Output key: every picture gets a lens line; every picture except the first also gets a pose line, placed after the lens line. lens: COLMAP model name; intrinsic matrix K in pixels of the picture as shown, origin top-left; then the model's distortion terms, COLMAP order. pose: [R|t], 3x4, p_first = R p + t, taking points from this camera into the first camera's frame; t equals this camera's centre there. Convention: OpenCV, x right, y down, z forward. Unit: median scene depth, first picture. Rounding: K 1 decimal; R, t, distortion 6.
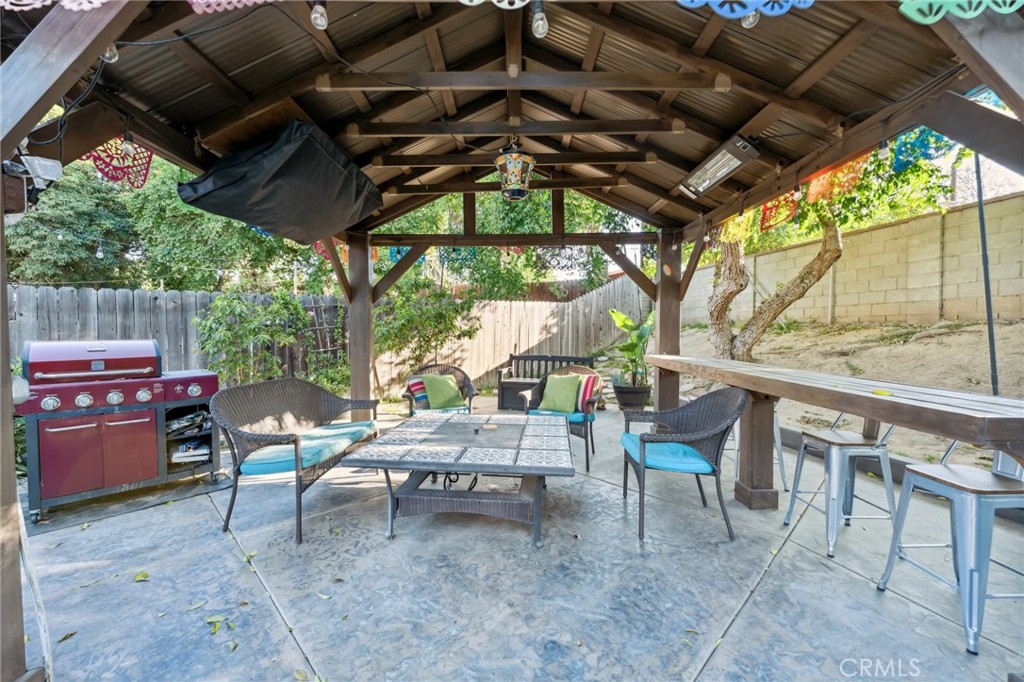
lens RADIAL K [[407.1, 0, 503.2], [0, 407.1, 340.5], [0, 0, 1]] dist [0.001096, -0.000263]
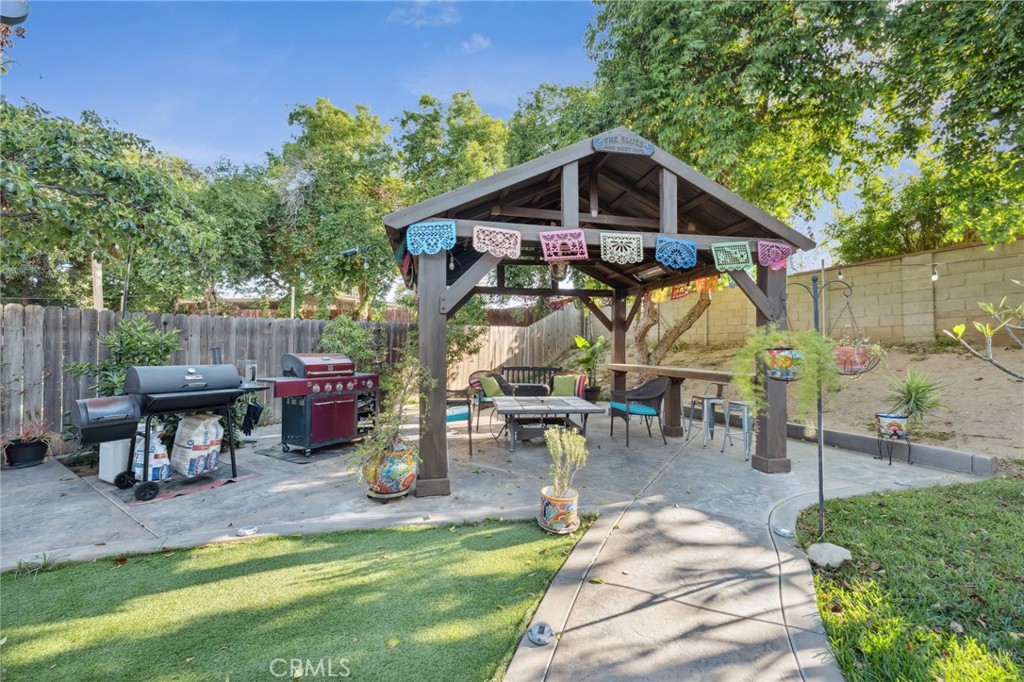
lens RADIAL K [[407.1, 0, 505.9], [0, 407.1, 339.6], [0, 0, 1]] dist [0.001096, -0.000263]
pose [[0.977842, 0.010085, 0.209099, -0.273875], [-0.000255, 0.998896, -0.046985, 0.009793], [-0.209342, 0.045890, 0.976765, -0.366884]]
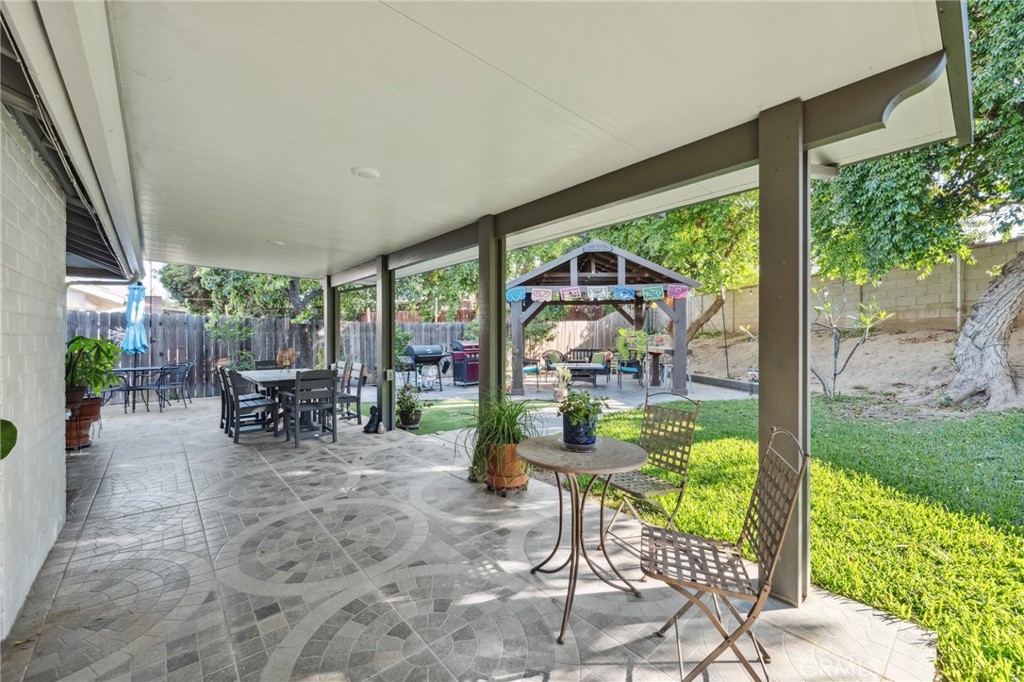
lens RADIAL K [[407.1, 0, 502.2], [0, 407.1, 339.2], [0, 0, 1]] dist [0.001096, -0.000263]
pose [[0.998687, -0.005213, -0.050962, -0.236551], [0.004155, 0.999774, -0.020846, 0.028828], [0.051059, 0.020607, 0.998483, -1.164751]]
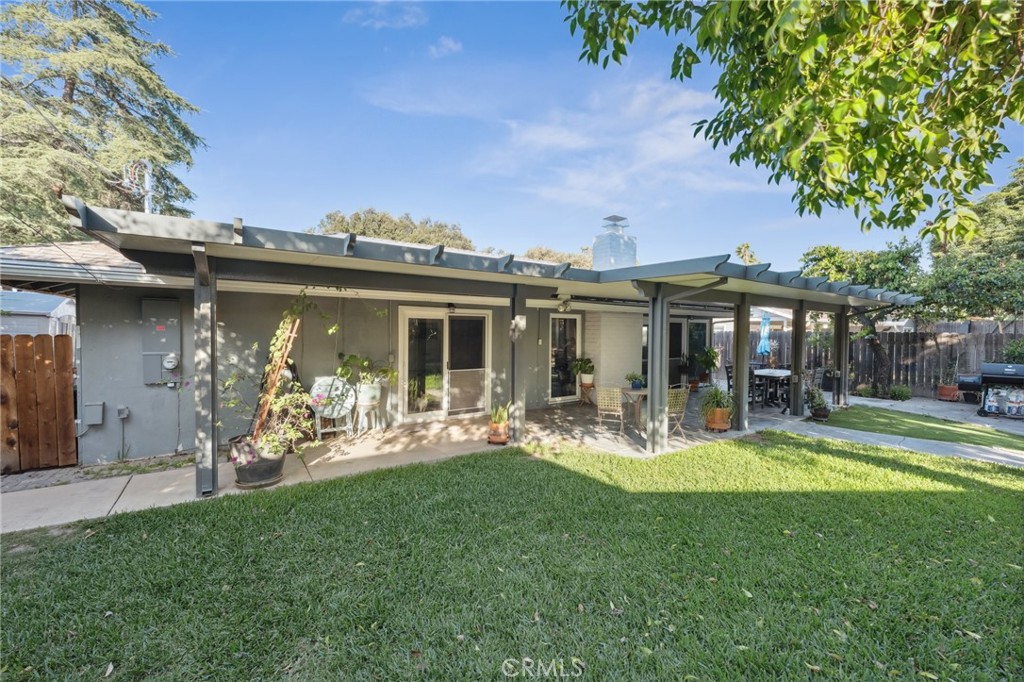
lens RADIAL K [[407.1, 0, 510.3], [0, 407.1, 340.9], [0, 0, 1]] dist [0.001096, -0.000263]
pose [[-0.147063, 0.014989, -0.989014, 0.843792], [-0.028319, 0.999411, 0.019358, -0.031477], [0.988722, 0.030854, -0.146552, -1.029750]]
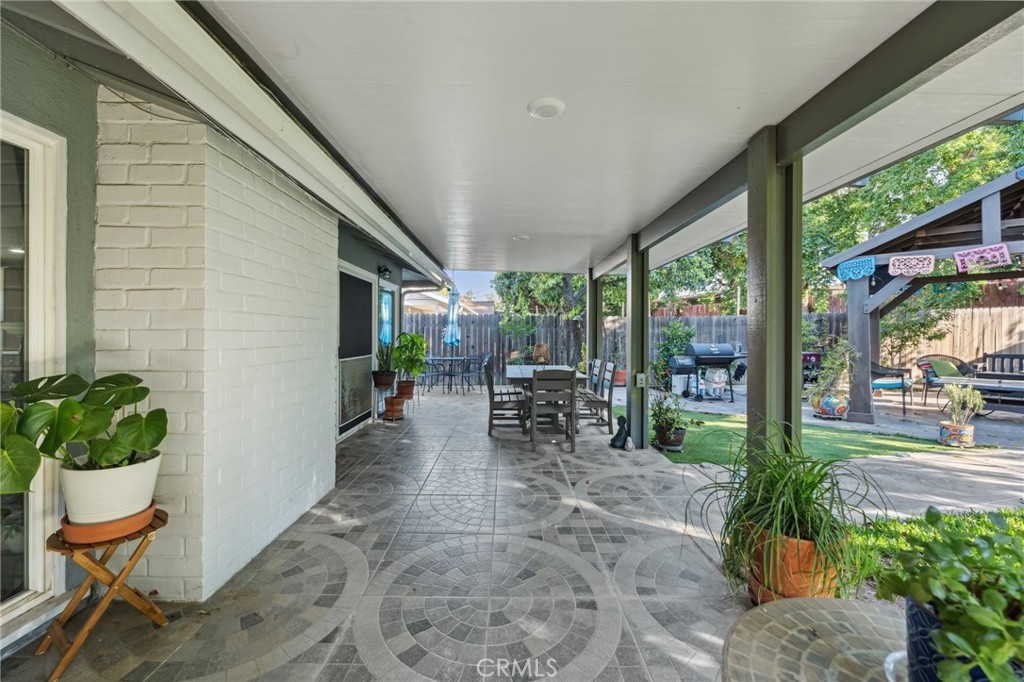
lens RADIAL K [[407.1, 0, 506.8], [0, 407.1, 333.5], [0, 0, 1]] dist [0.001096, -0.000263]
pose [[0.730335, -0.003526, -0.683081, -0.210019], [-0.015165, 0.999657, -0.021375, 0.024164], [0.682921, 0.025970, 0.730030, -0.990037]]
